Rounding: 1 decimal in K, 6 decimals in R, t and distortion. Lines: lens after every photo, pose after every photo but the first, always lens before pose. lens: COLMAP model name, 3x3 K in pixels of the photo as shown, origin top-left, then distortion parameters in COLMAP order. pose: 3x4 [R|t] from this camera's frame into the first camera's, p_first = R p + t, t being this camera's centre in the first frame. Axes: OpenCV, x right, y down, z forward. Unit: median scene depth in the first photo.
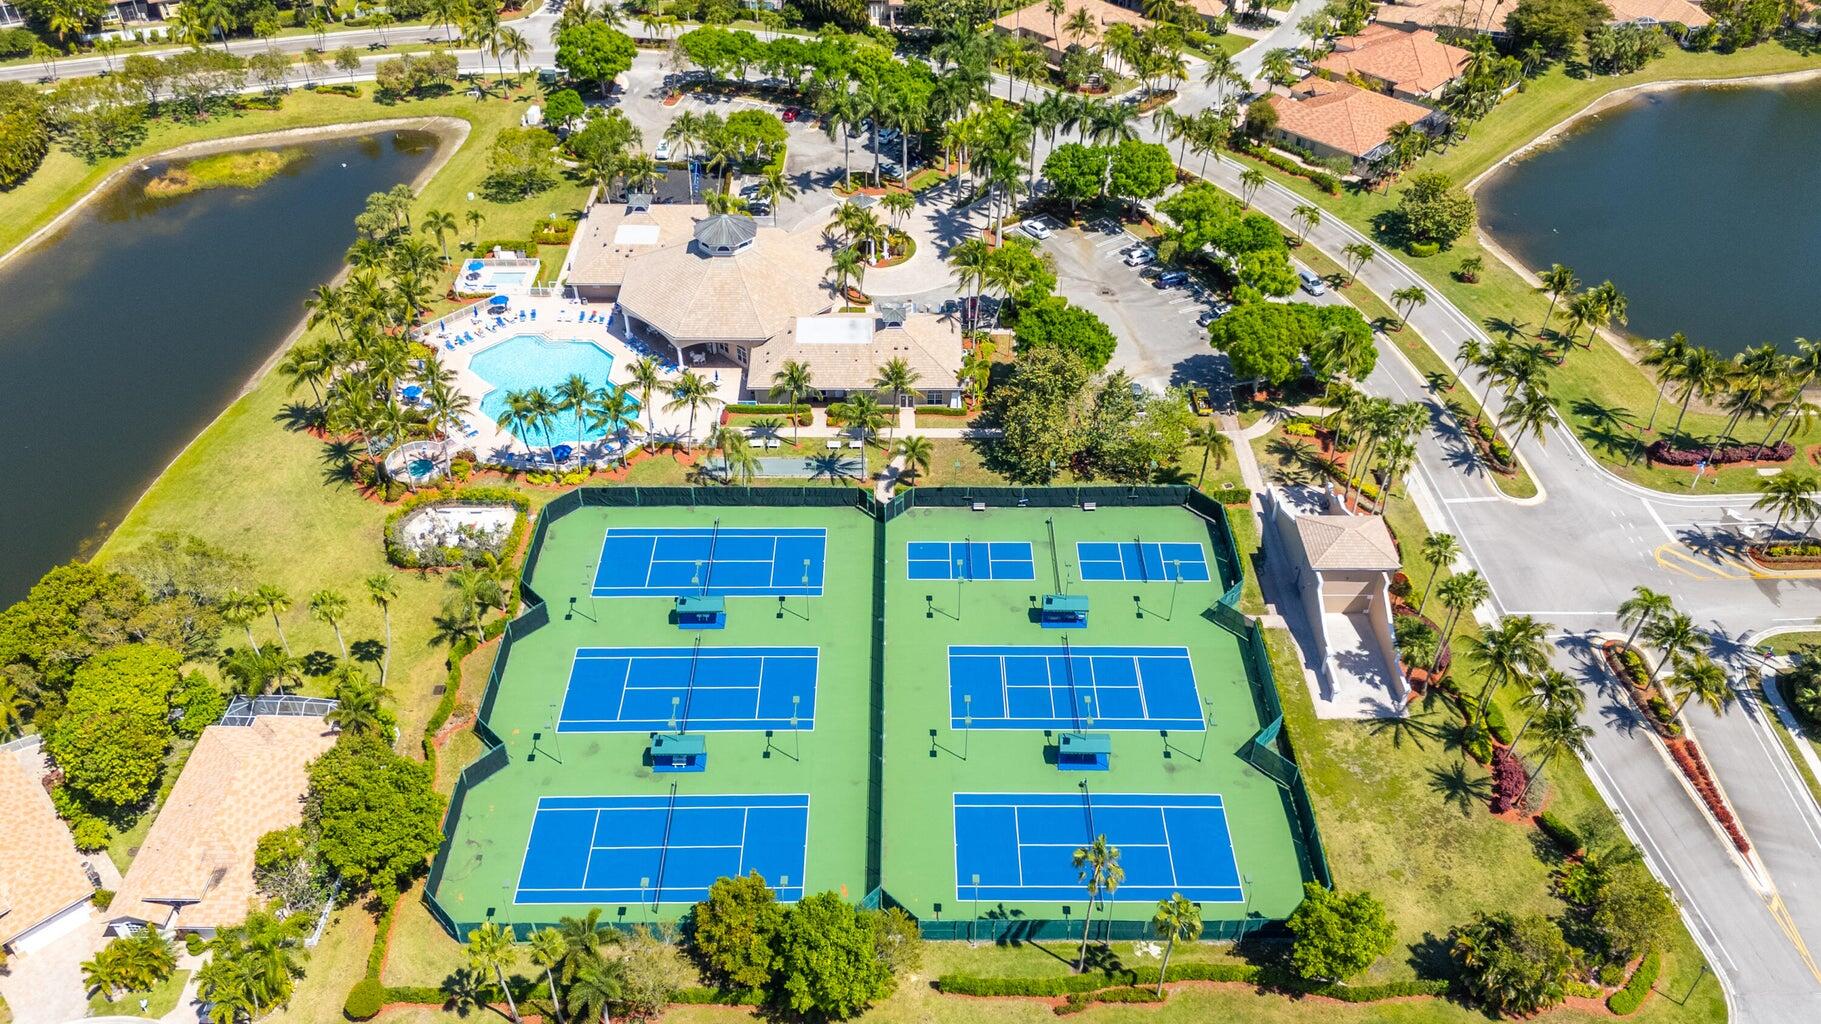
lens RADIAL K [[1375.1, 0, 914.7], [0, 1375.1, 519.0], [0, 0, 1]] dist [0.072307, -0.051720]
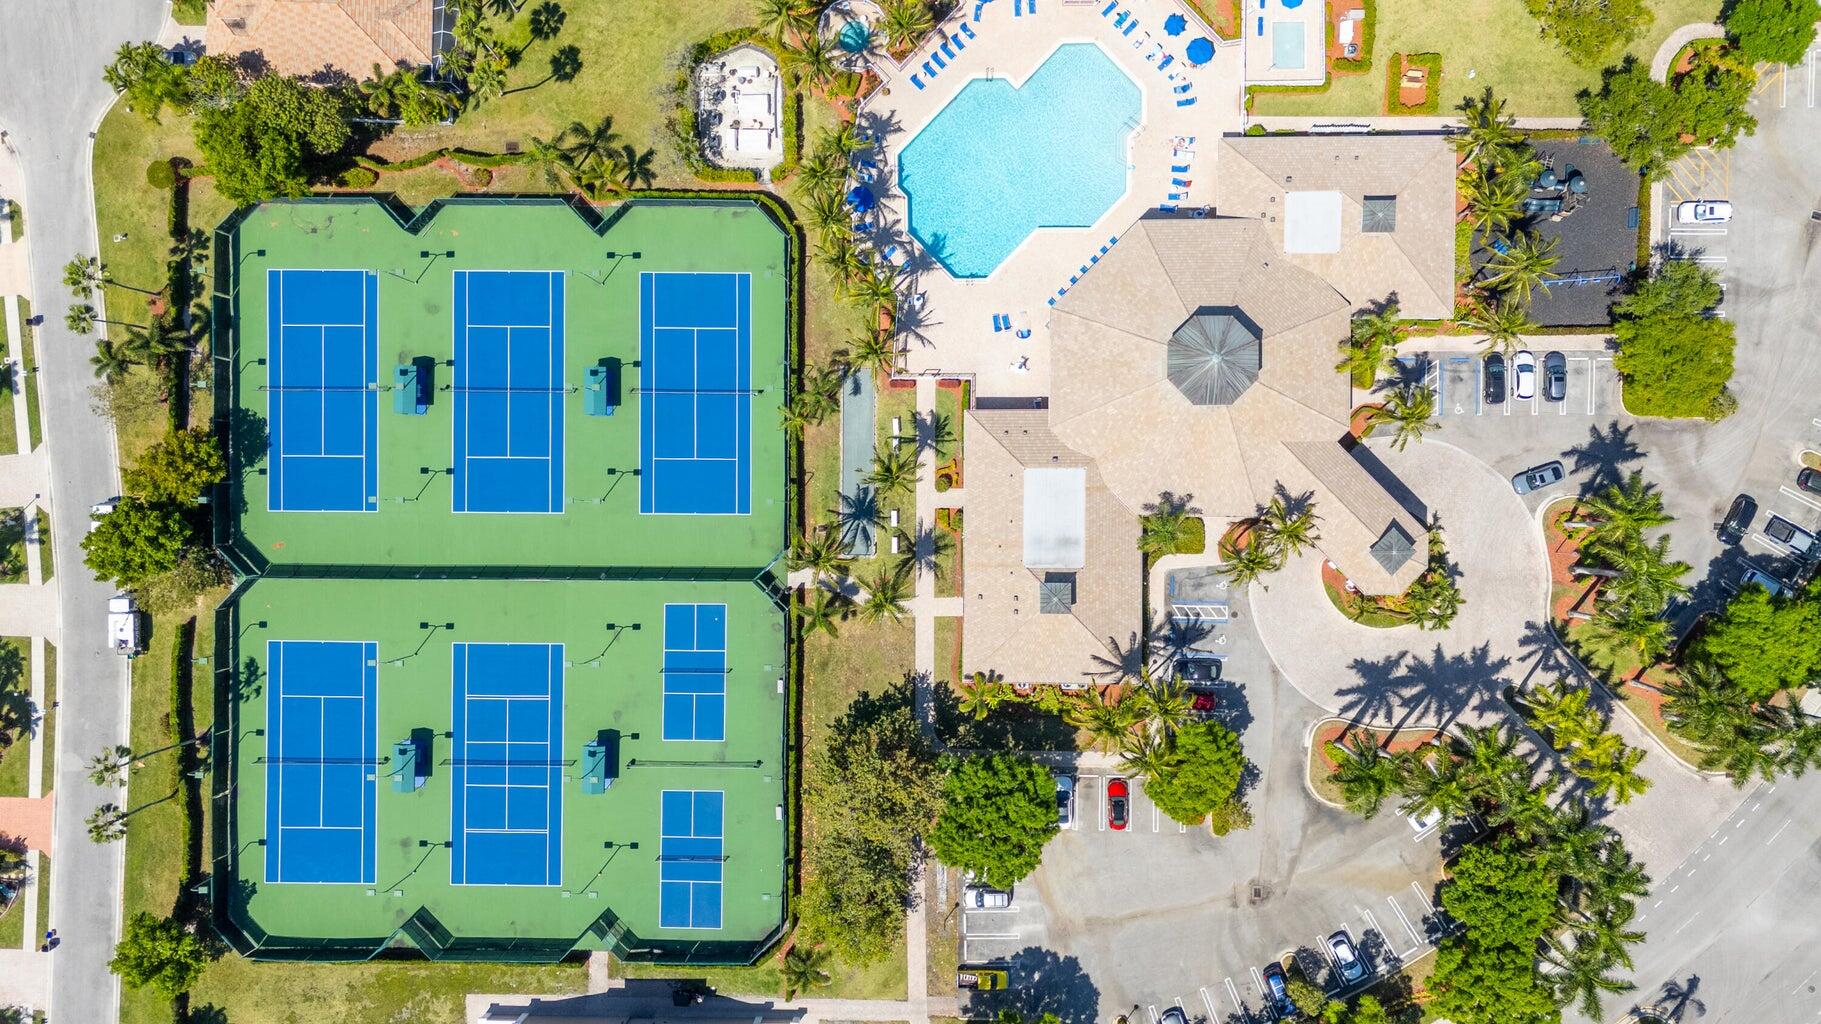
lens RADIAL K [[1375.1, 0, 914.7], [0, 1375.1, 519.0], [0, 0, 1]] dist [0.072307, -0.051720]
pose [[-0.016970, 0.999854, -0.001761, -0.063000], [-0.624166, -0.009218, 0.781238, -0.779968], [0.781108, 0.014357, 0.624231, 0.533199]]
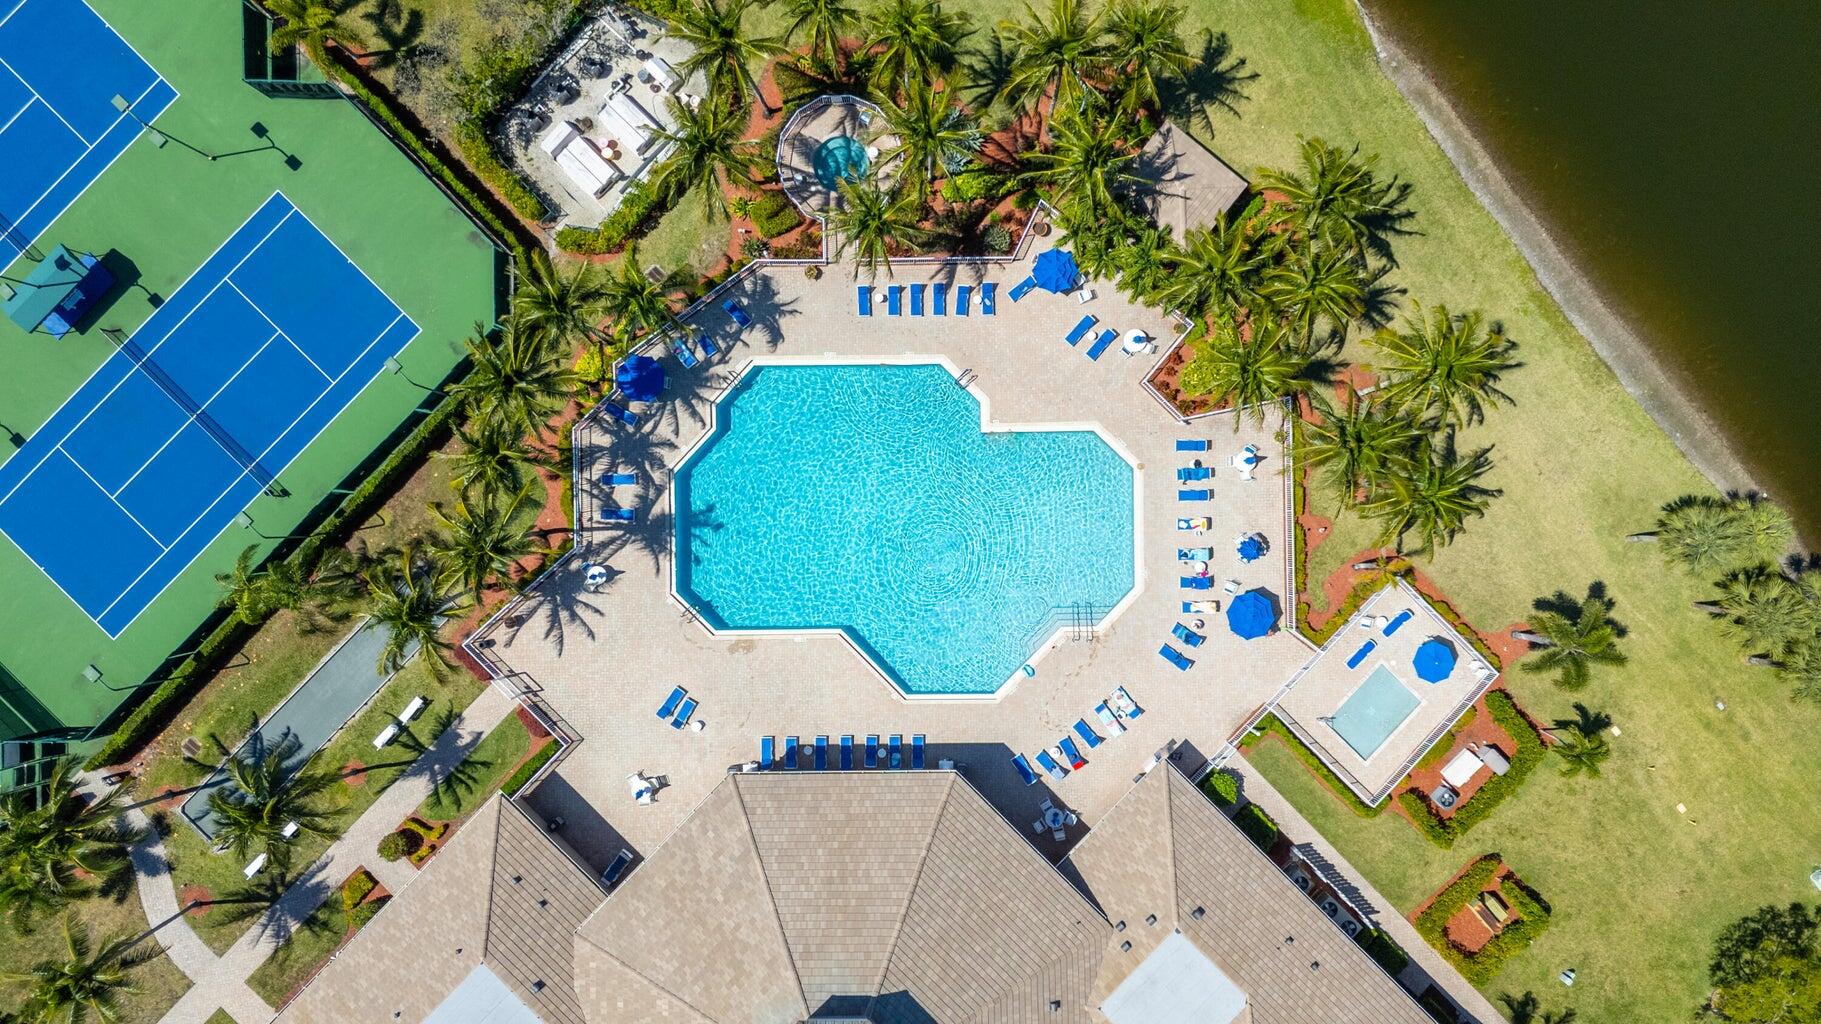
lens RADIAL K [[1330.0, 0, 901.6], [0, 1330.0, 514.6], [0, 0, 1]] dist [0.120340, -0.165640]
pose [[-0.706822, 0.707370, -0.005565, -0.302097], [-0.458073, -0.451696, 0.765598, -0.491100], [0.539047, 0.543690, 0.643295, 0.829095]]
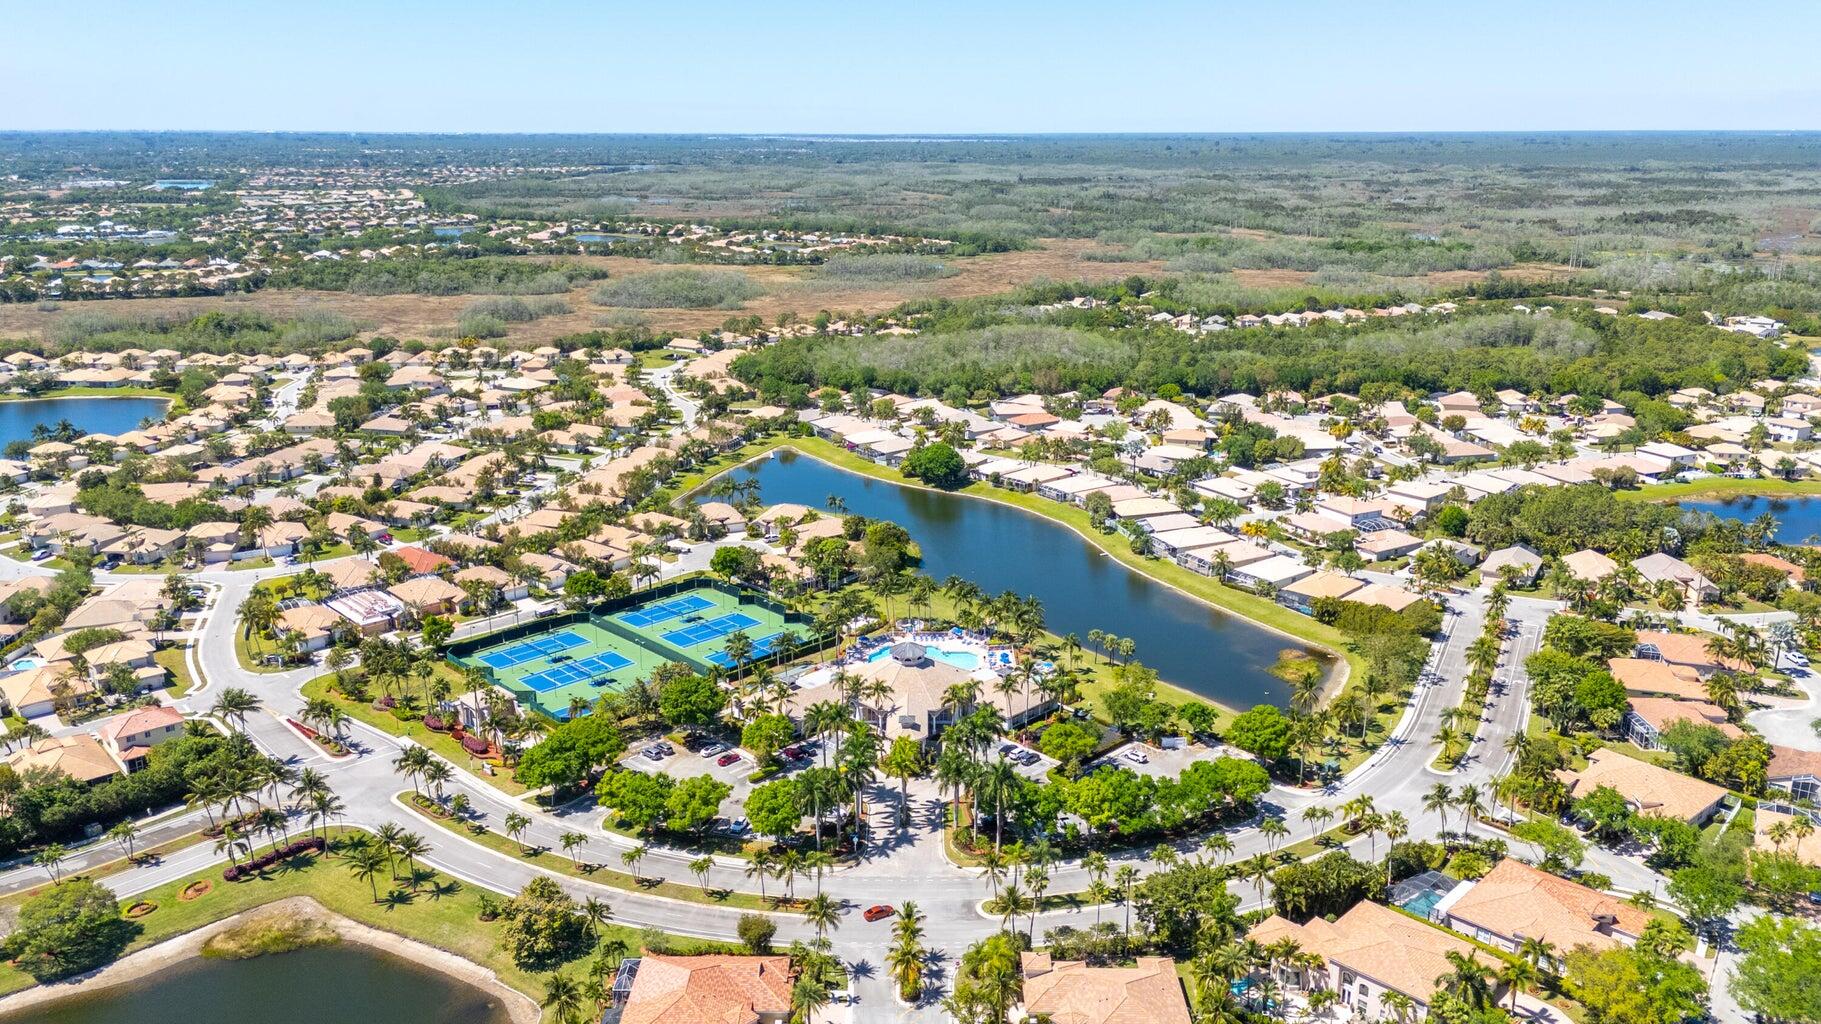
lens RADIAL K [[1330.0, 0, 901.6], [0, 1330.0, 514.6], [0, 0, 1]] dist [0.120340, -0.165640]
pose [[-0.726295, 0.187051, -0.661444, 1.054137], [-0.440064, 0.612688, 0.656473, -1.604323], [0.528052, 0.767871, -0.362678, 1.709896]]
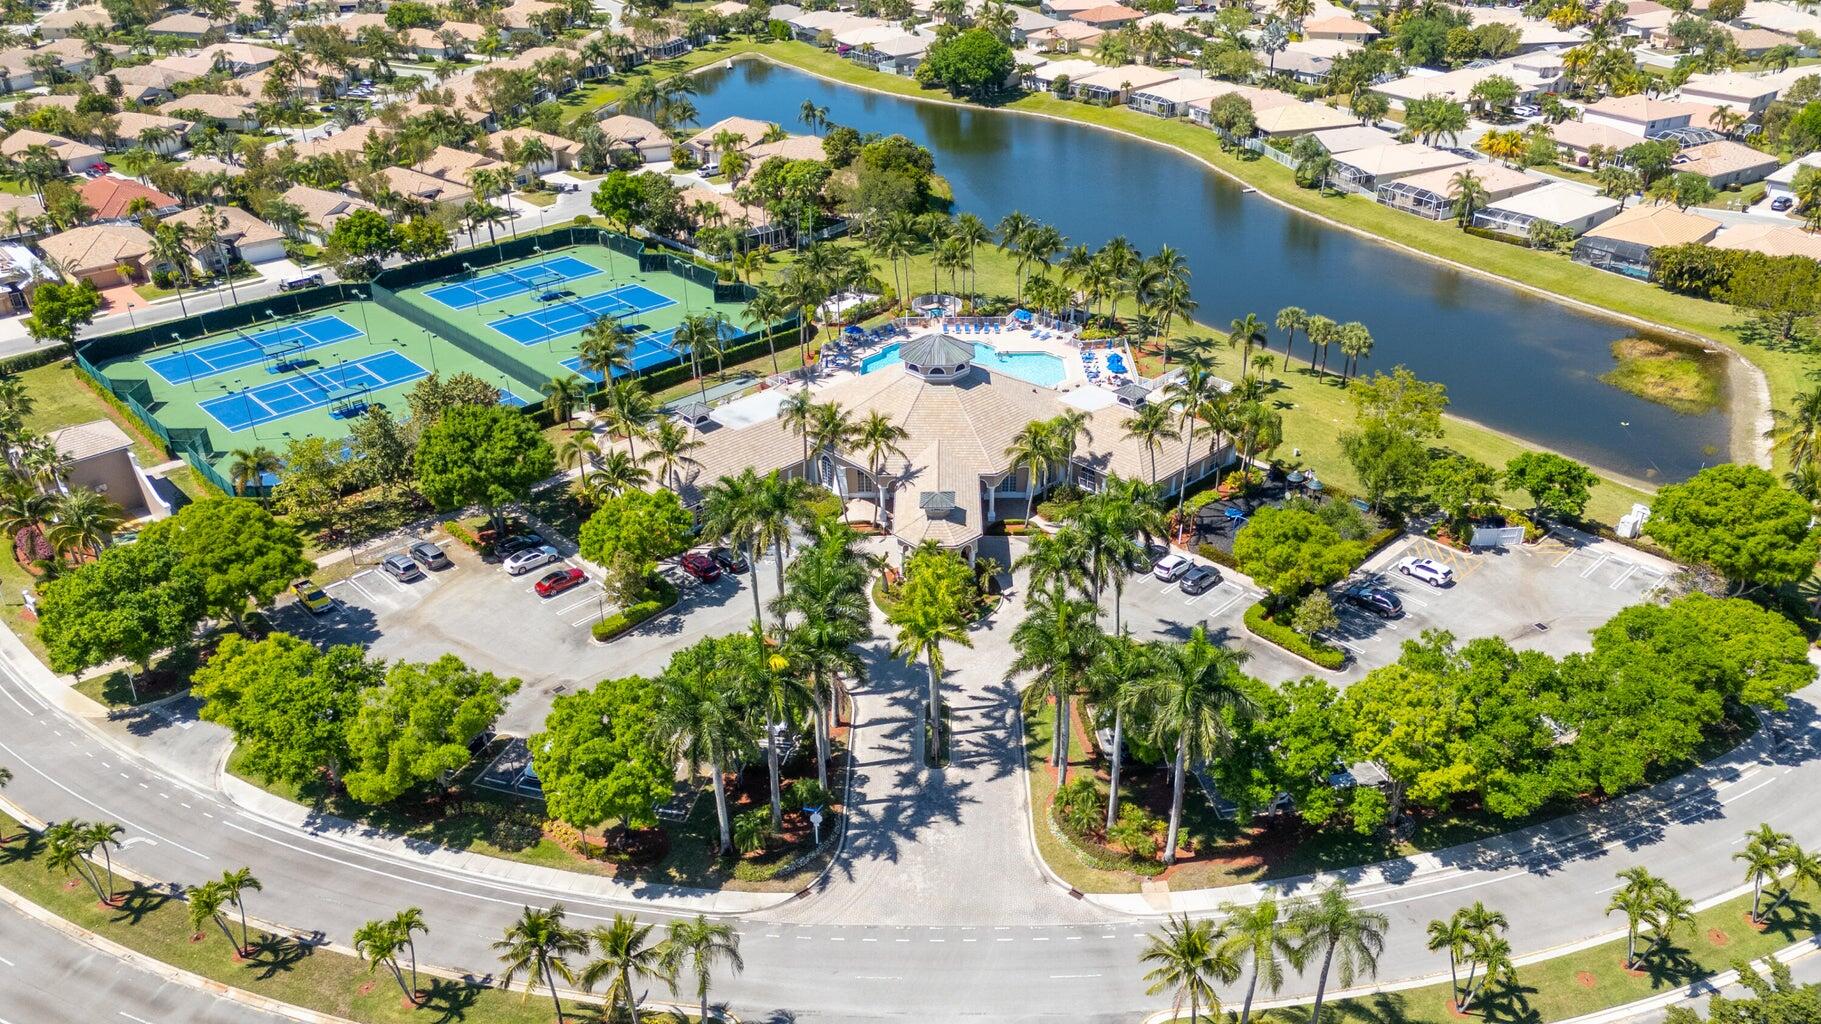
lens RADIAL K [[1330.0, 0, 901.6], [0, 1330.0, 514.6], [0, 0, 1]] dist [0.120340, -0.165640]
pose [[-0.731905, 0.331780, -0.595178, 0.444993], [-0.430054, 0.452609, 0.781152, -0.915673], [0.528554, 0.827688, -0.188583, 1.434792]]
